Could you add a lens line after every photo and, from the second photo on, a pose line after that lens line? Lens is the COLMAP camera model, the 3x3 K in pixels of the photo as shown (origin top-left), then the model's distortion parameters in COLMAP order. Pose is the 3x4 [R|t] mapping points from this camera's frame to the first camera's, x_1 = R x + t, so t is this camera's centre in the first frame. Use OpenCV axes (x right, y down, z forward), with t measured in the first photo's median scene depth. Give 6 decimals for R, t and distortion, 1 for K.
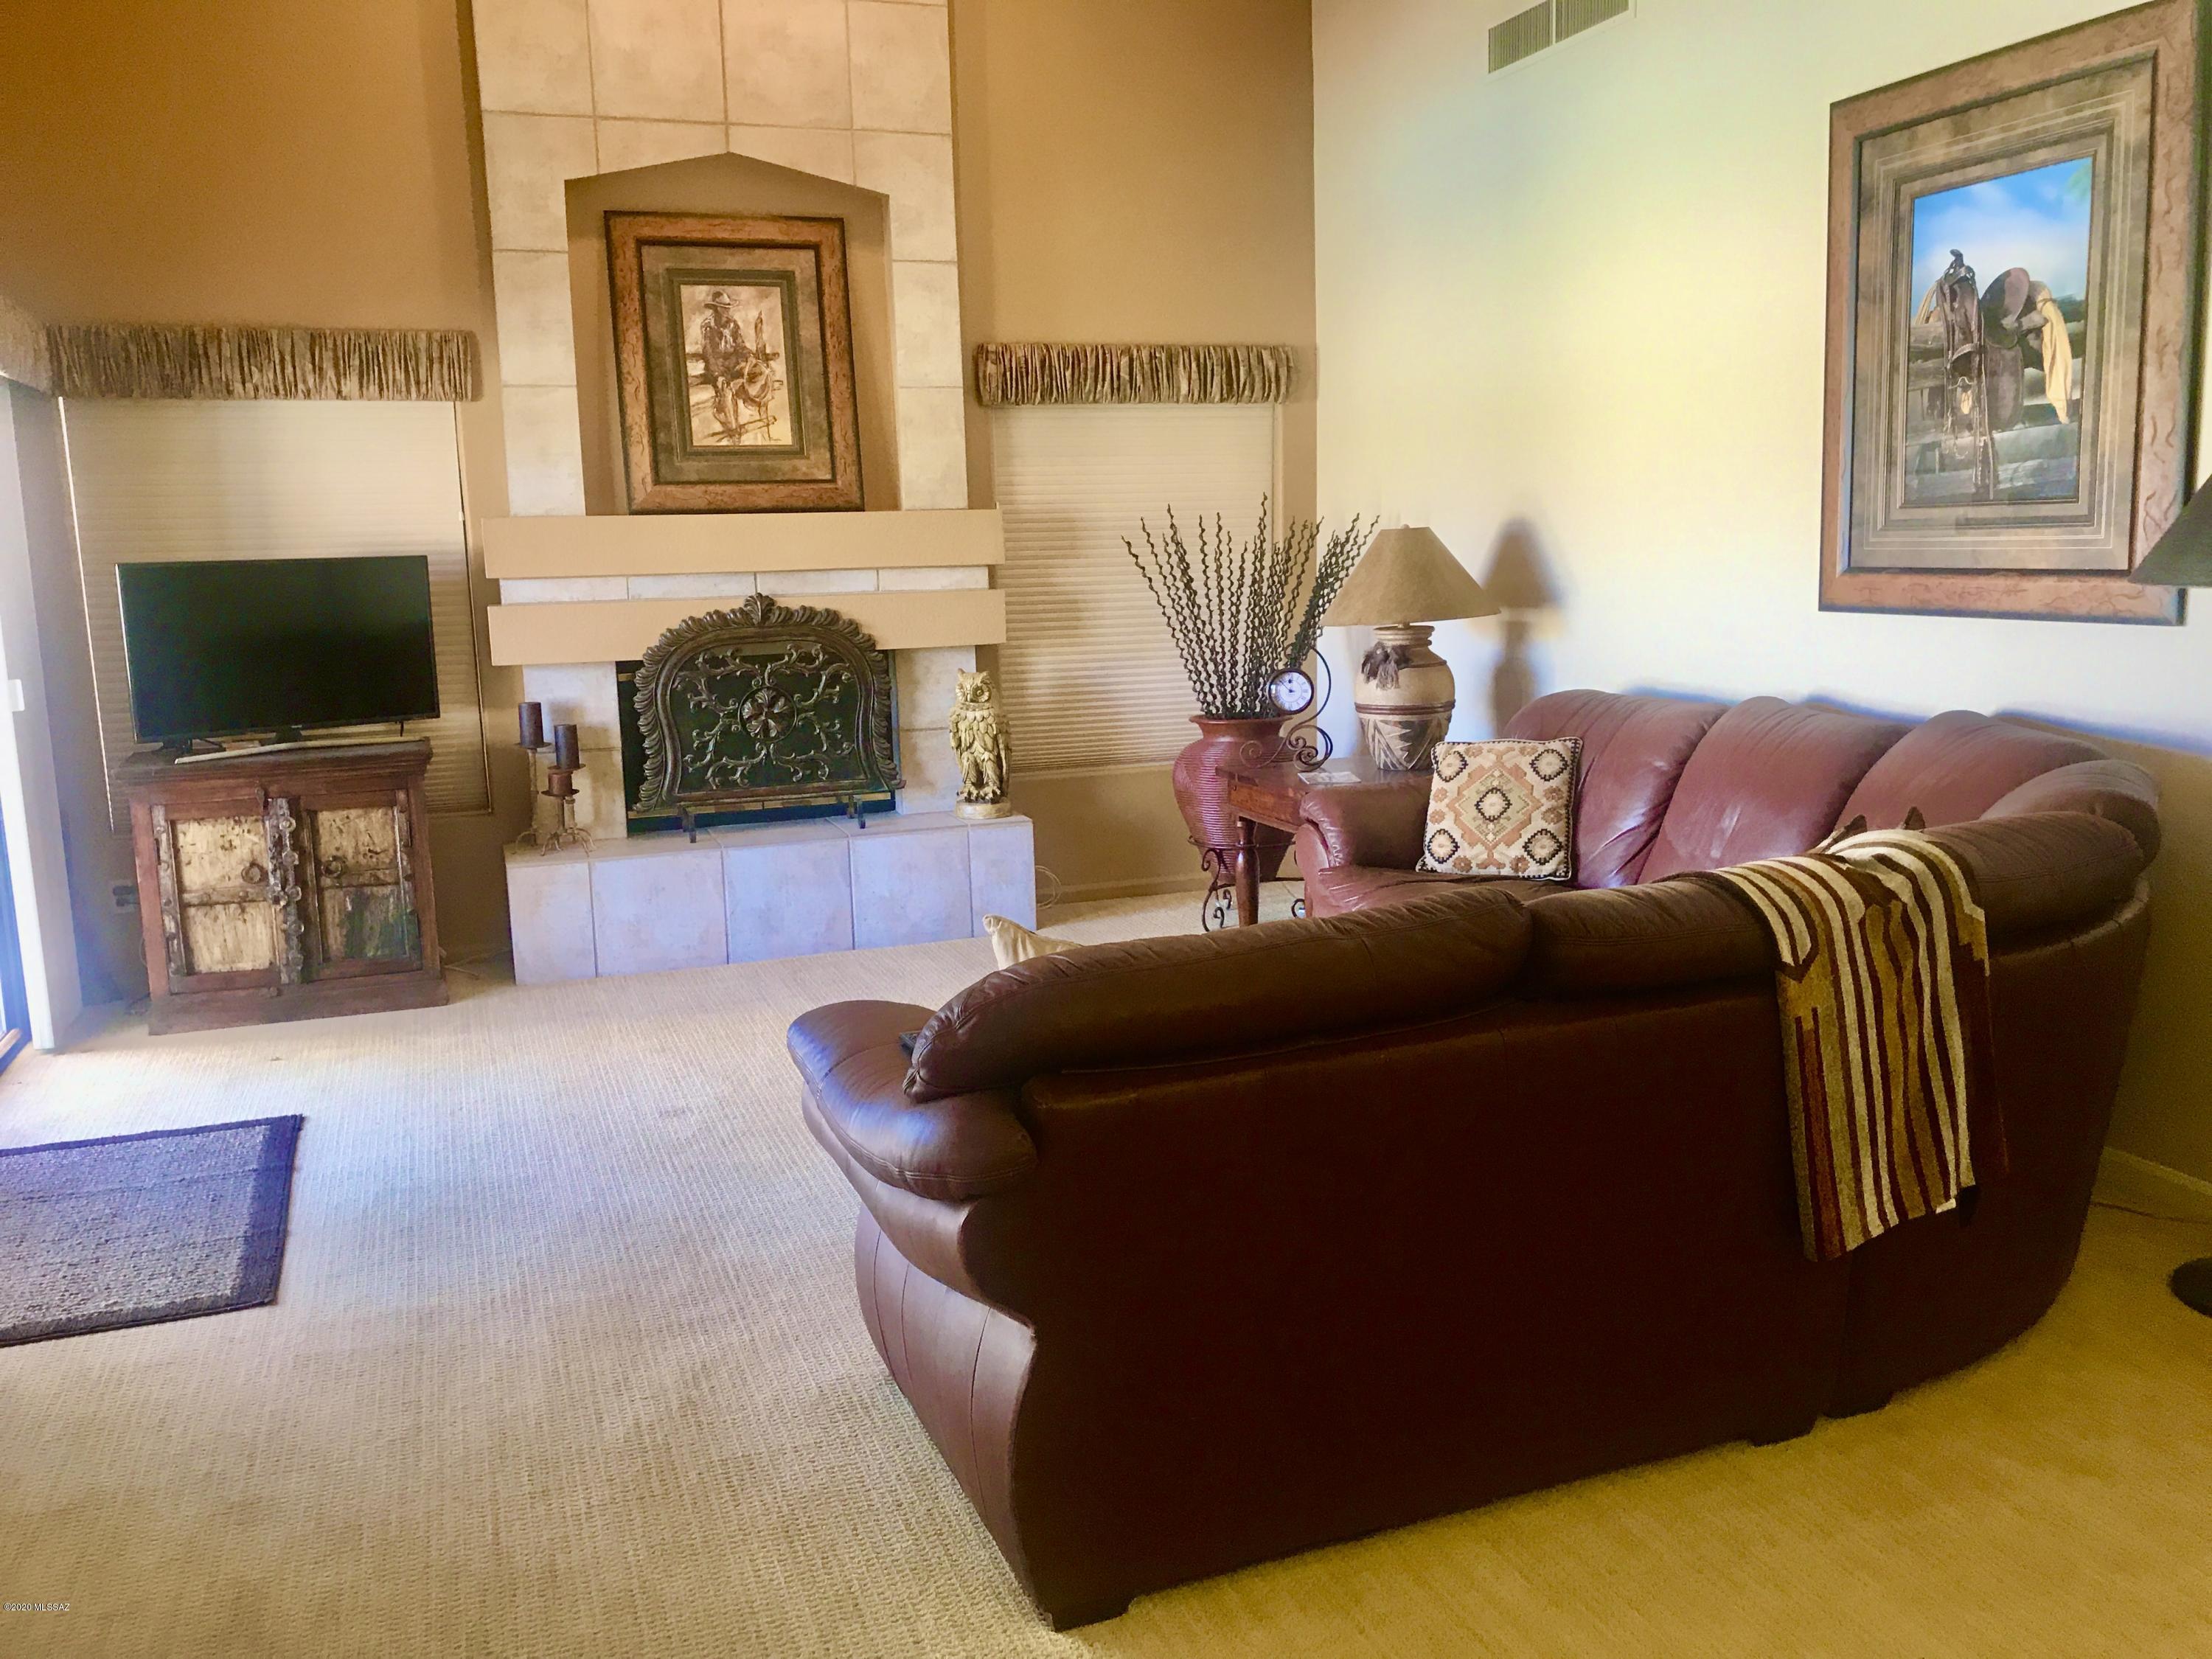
lens RADIAL K [[1830.2, 0, 1111.5], [0, 1830.2, 803.6], [0, 0, 1]] dist [0.002773, -0.005992]
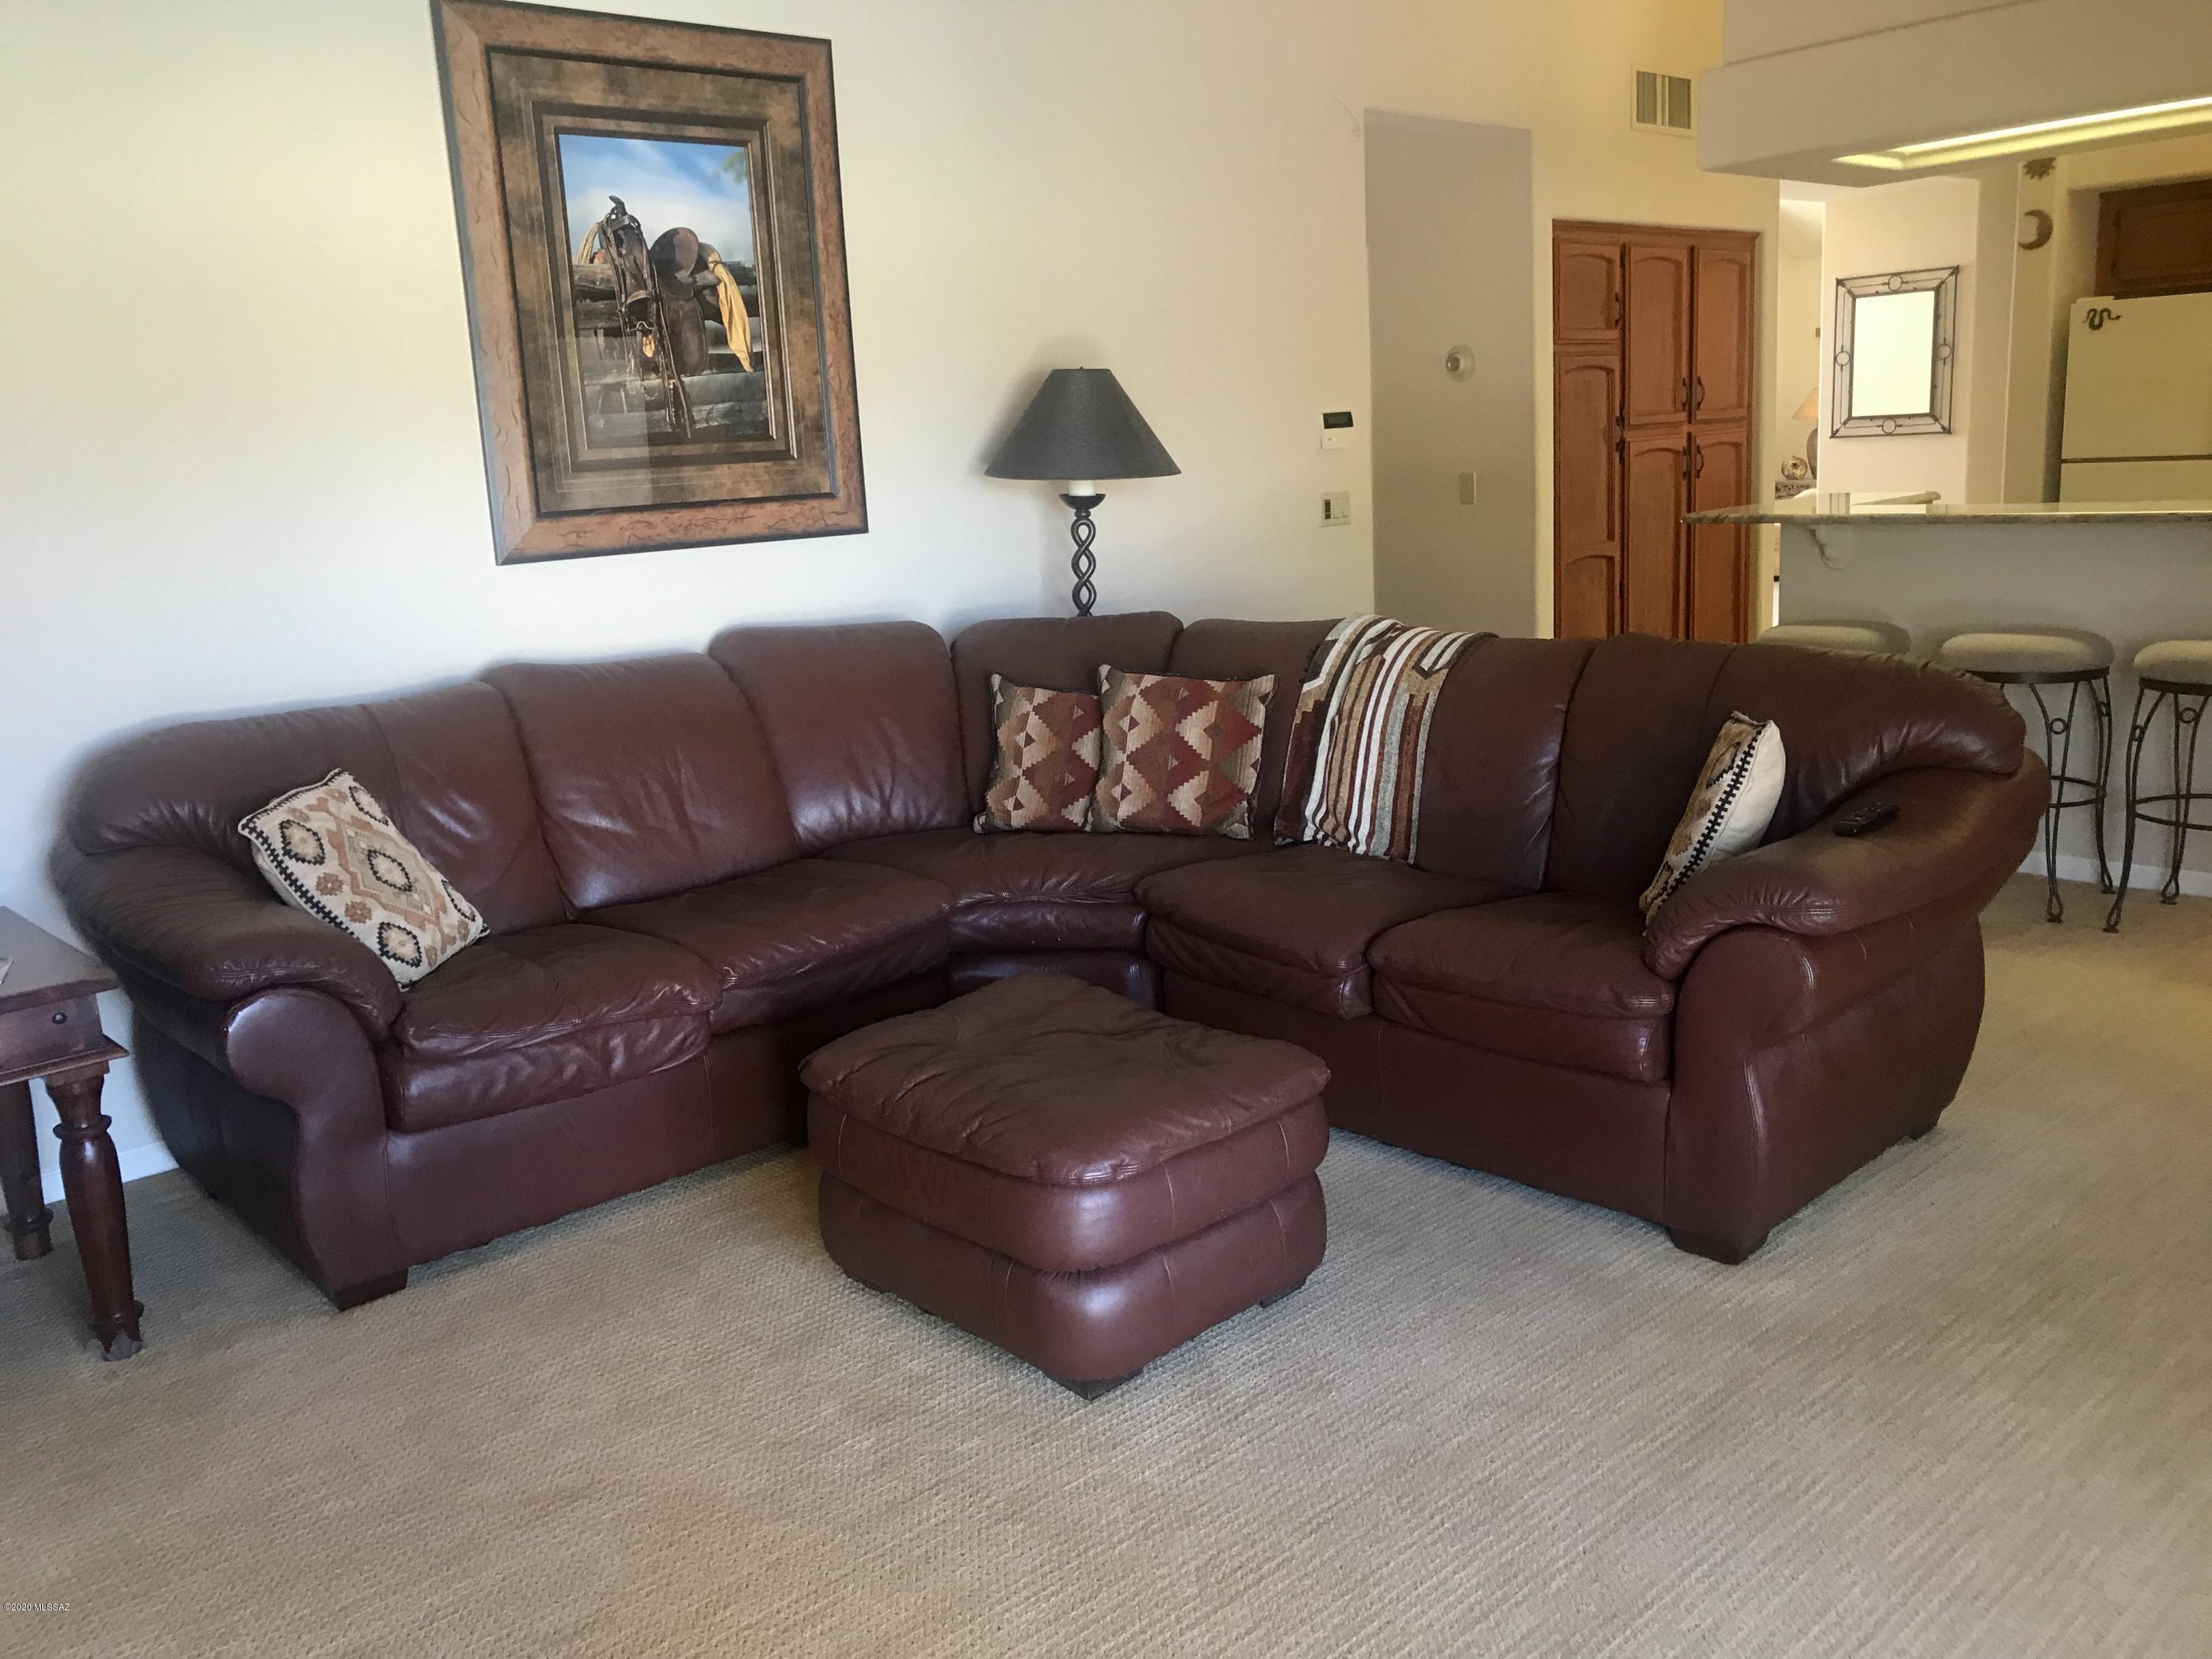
lens RADIAL K [[1830.2, 0, 1111.5], [0, 1830.2, 803.6], [0, 0, 1]] dist [0.002773, -0.005992]
pose [[-0.380457, -0.136763, 0.914630, -0.649176], [0.197707, 0.954112, 0.224906, -0.154922], [-0.903418, 0.266396, -0.335960, 1.205010]]
